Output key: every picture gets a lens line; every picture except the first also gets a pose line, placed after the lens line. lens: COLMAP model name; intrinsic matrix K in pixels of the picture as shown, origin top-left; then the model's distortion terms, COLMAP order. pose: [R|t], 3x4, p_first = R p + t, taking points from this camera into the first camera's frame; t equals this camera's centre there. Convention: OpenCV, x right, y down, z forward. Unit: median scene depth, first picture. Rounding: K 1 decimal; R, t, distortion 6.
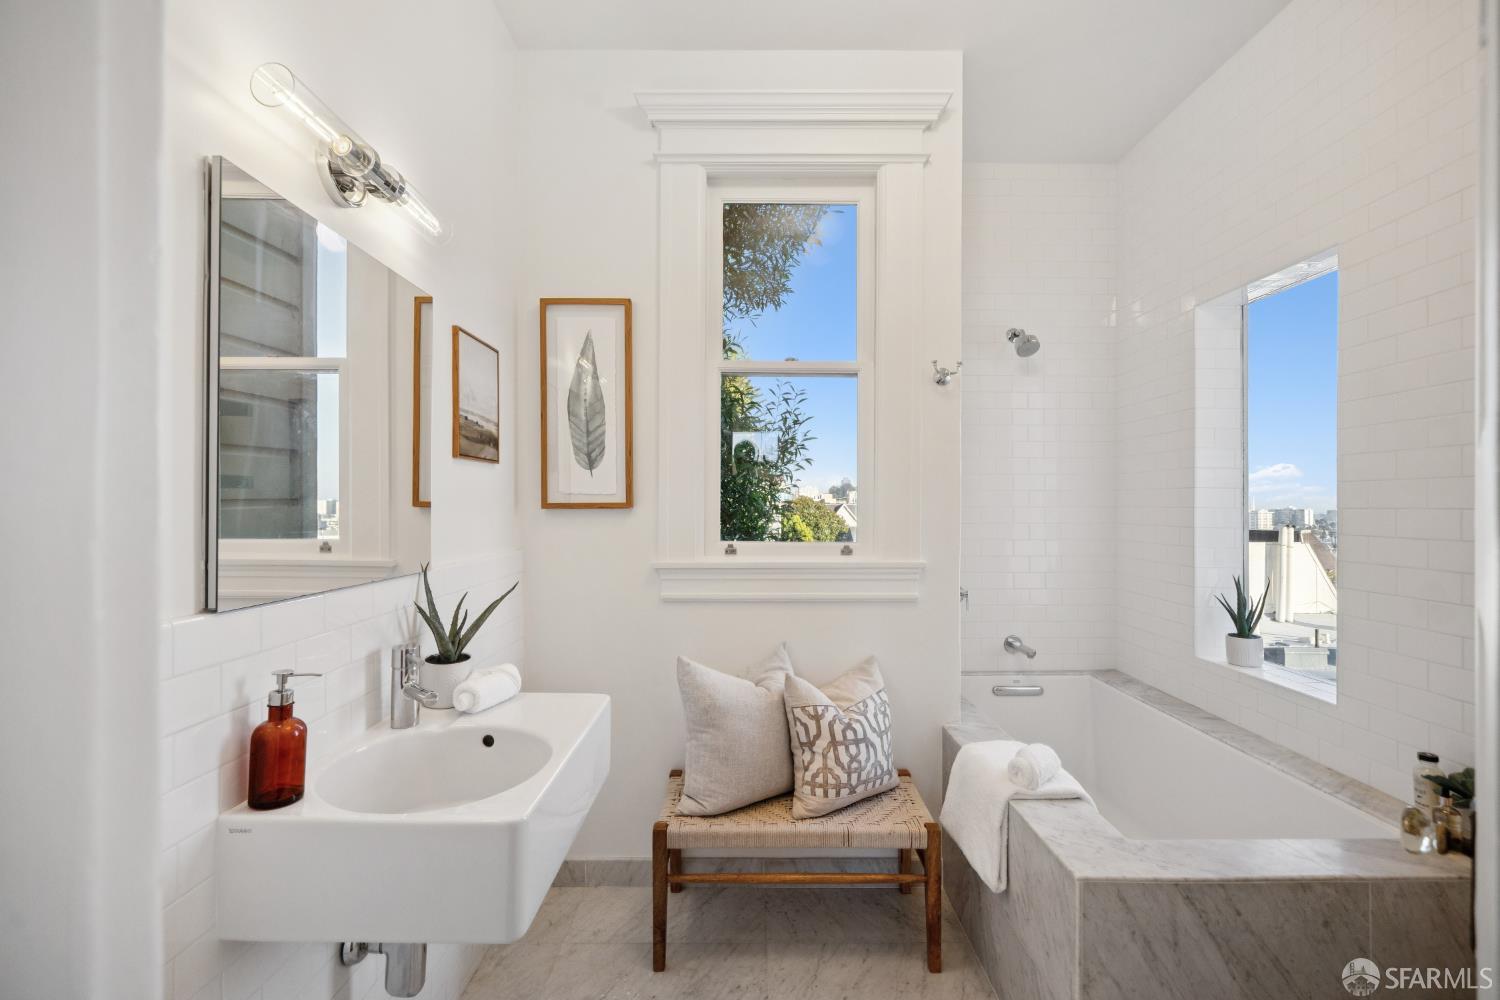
lens RADIAL K [[632.5, 0, 768.7], [0, 632.5, 498.9], [0, 0, 1]] dist [-0.002489, 0.000891]
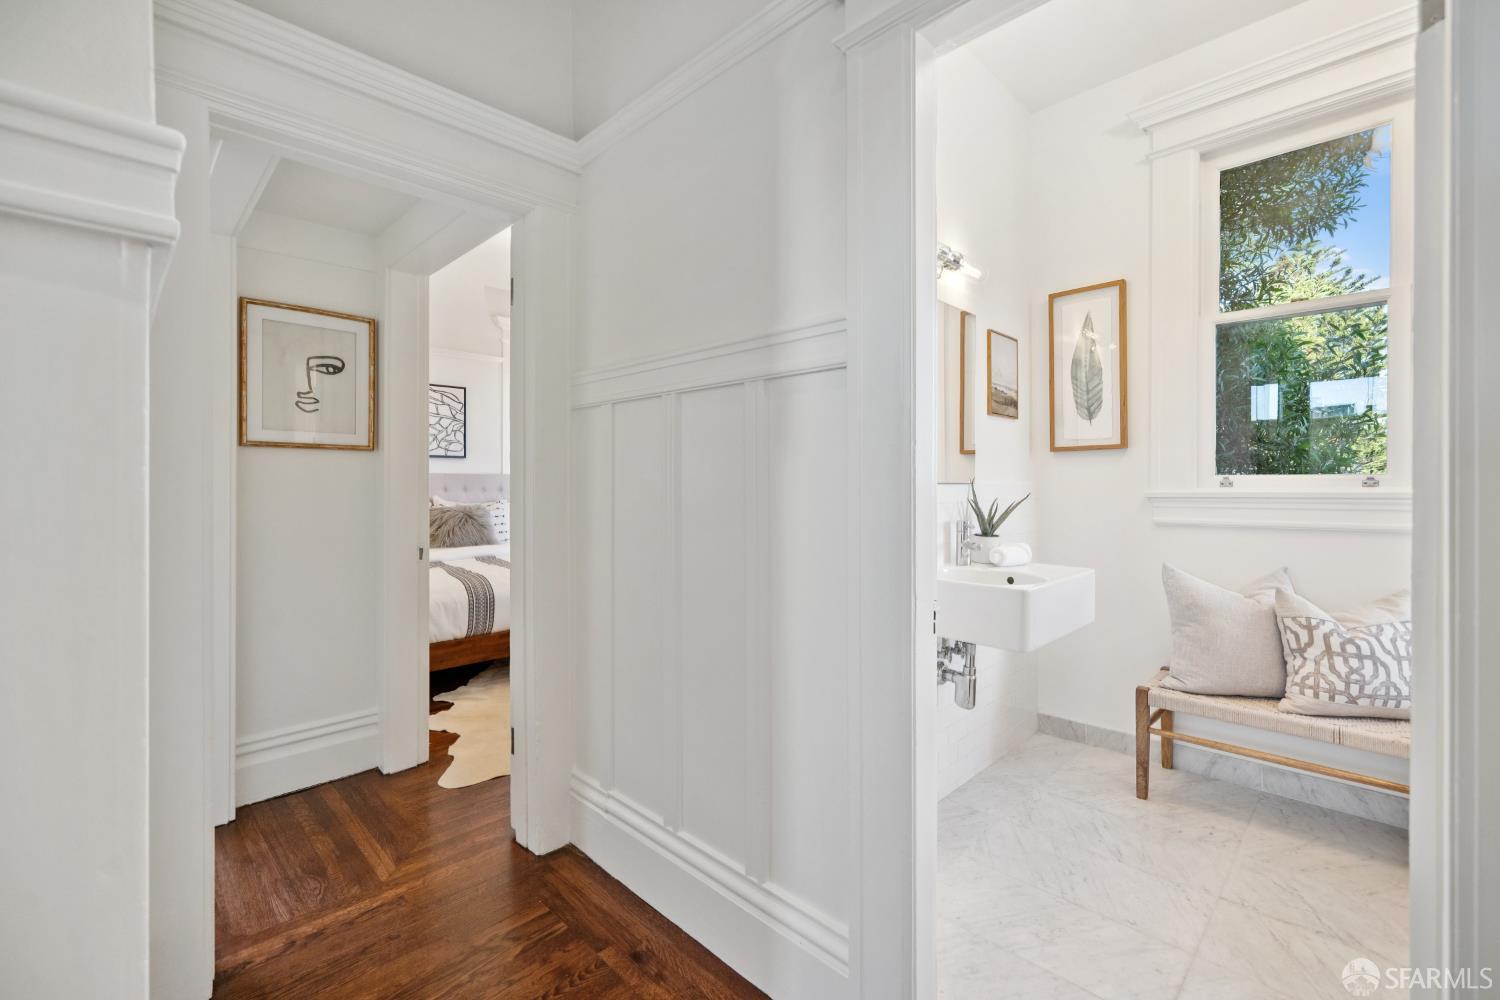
lens RADIAL K [[659.6, 0, 726.4], [0, 659.6, 493.6], [0, 0, 1]] dist [-0.003404, 0.001983]
pose [[0.677589, 0.004855, -0.735425, 0.228088], [0.008907, 0.999851, 0.014807, 0.087120], [0.735387, -0.016583, 0.677444, -0.507313]]
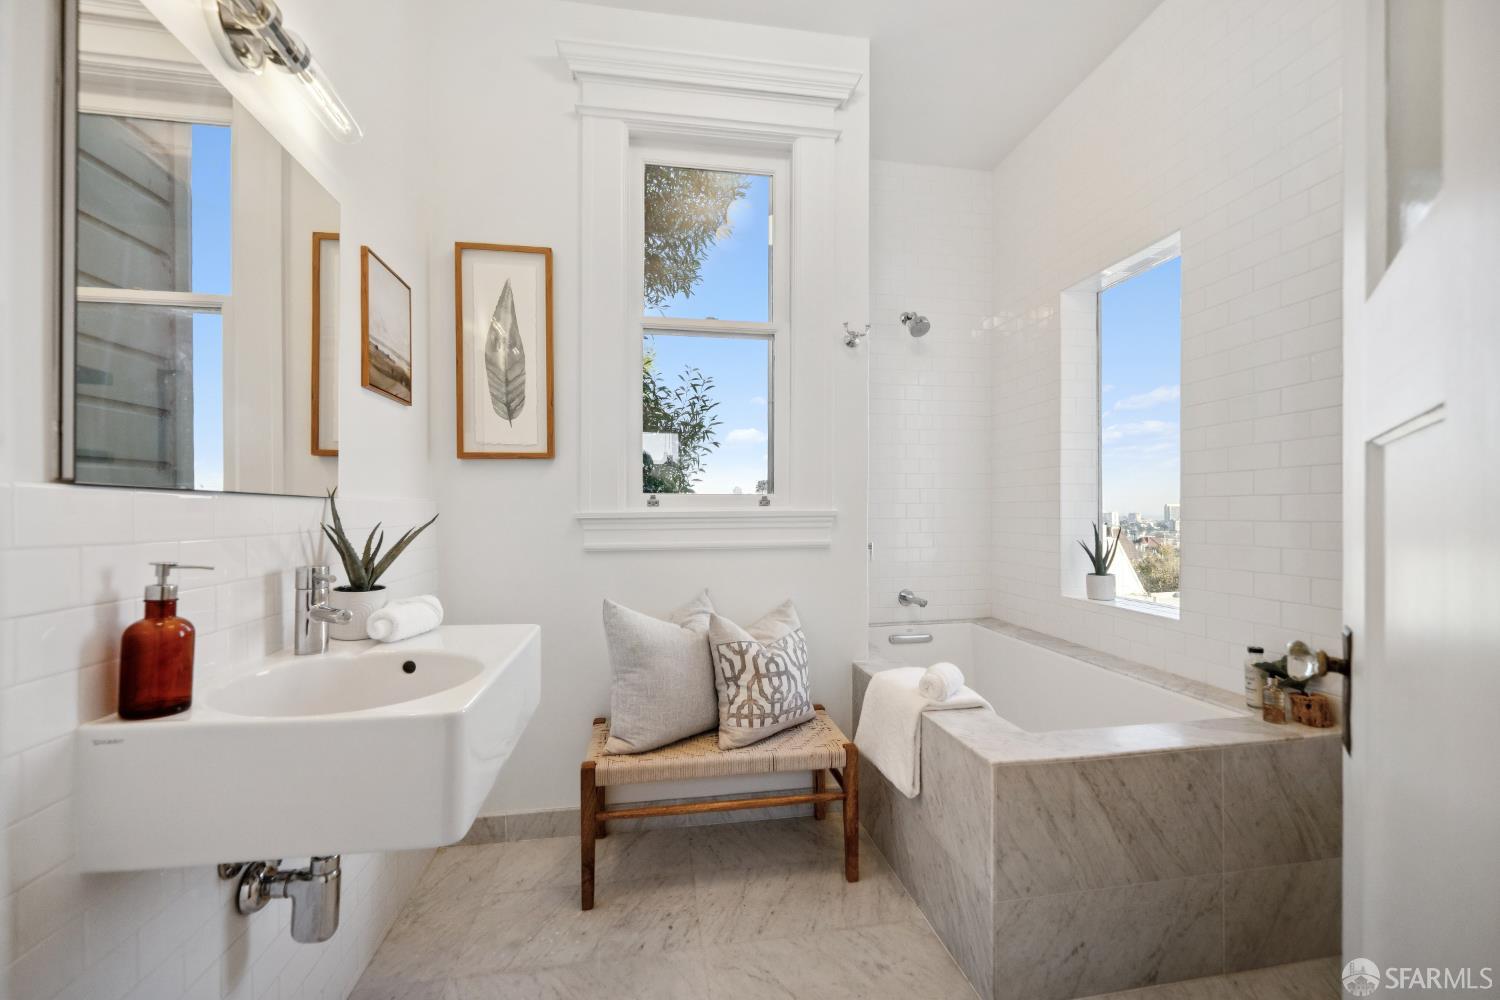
lens RADIAL K [[580.9, 0, 757.2], [0, 580.9, 507.4], [0, 0, 1]] dist [-0.003540, -0.000168]
pose [[0.987882, -0.003765, 0.155164, -0.045854], [0.003482, 0.999992, 0.002096, 0.102645], [-0.155171, -0.001530, 0.987886, 0.047401]]
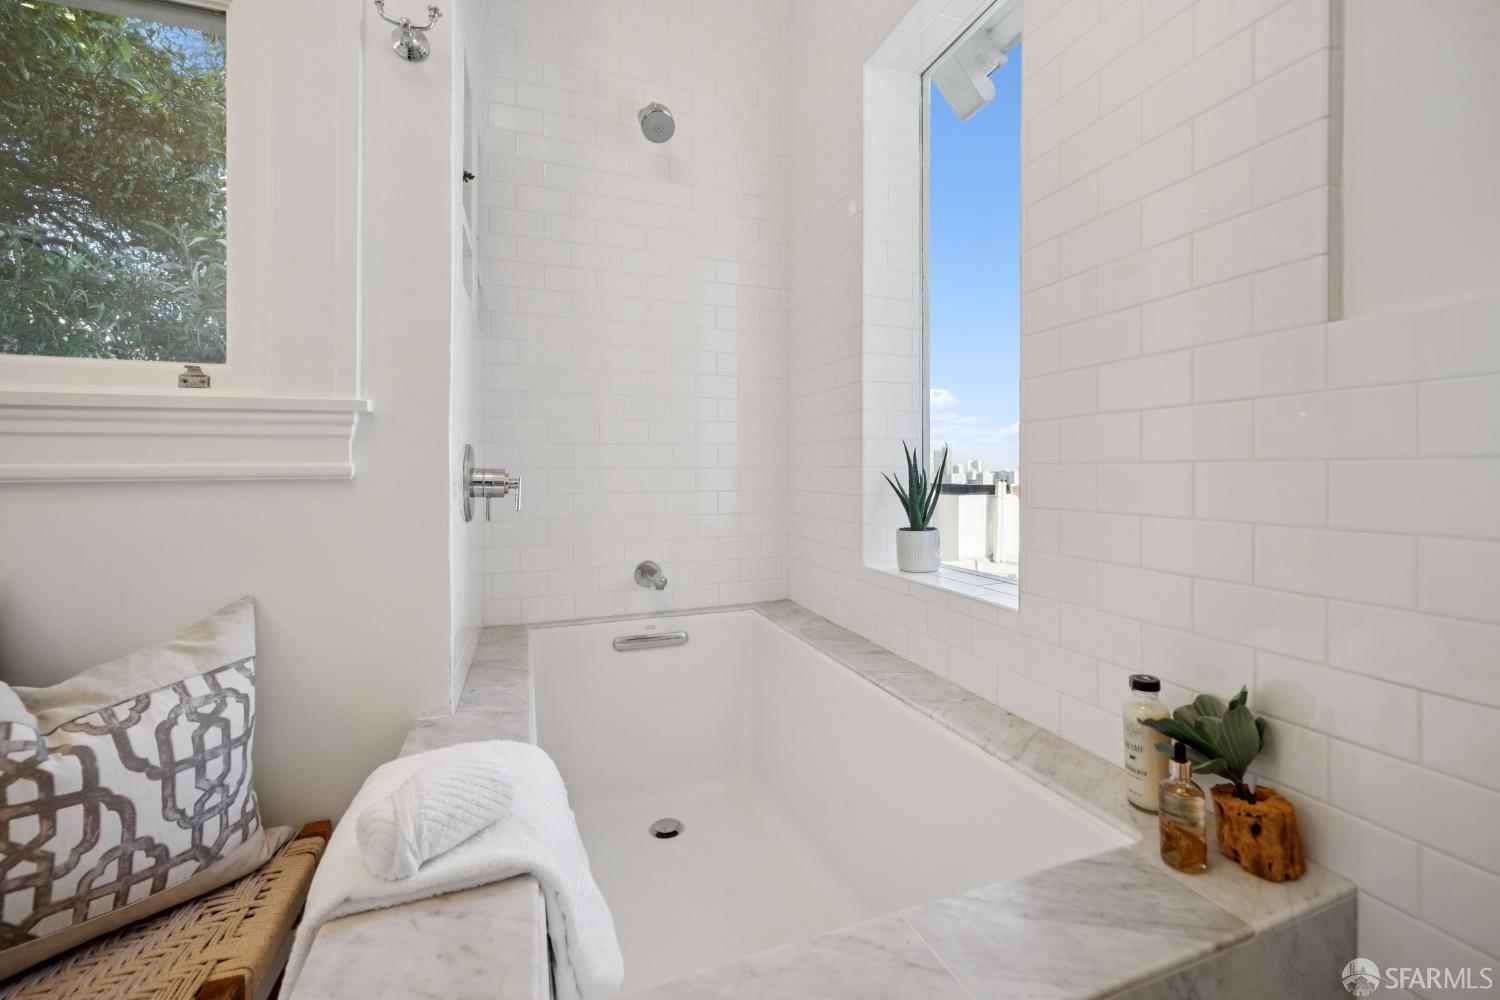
lens RADIAL K [[632.5, 0, 793.0], [0, 632.5, 463.9], [0, 0, 1]] dist [-0.002489, 0.000891]
pose [[0.933849, 0.000731, 0.357667, 0.432622], [-0.000200, 0.999999, -0.001523, 0.168861], [-0.357668, 0.001351, 0.933848, 0.458932]]
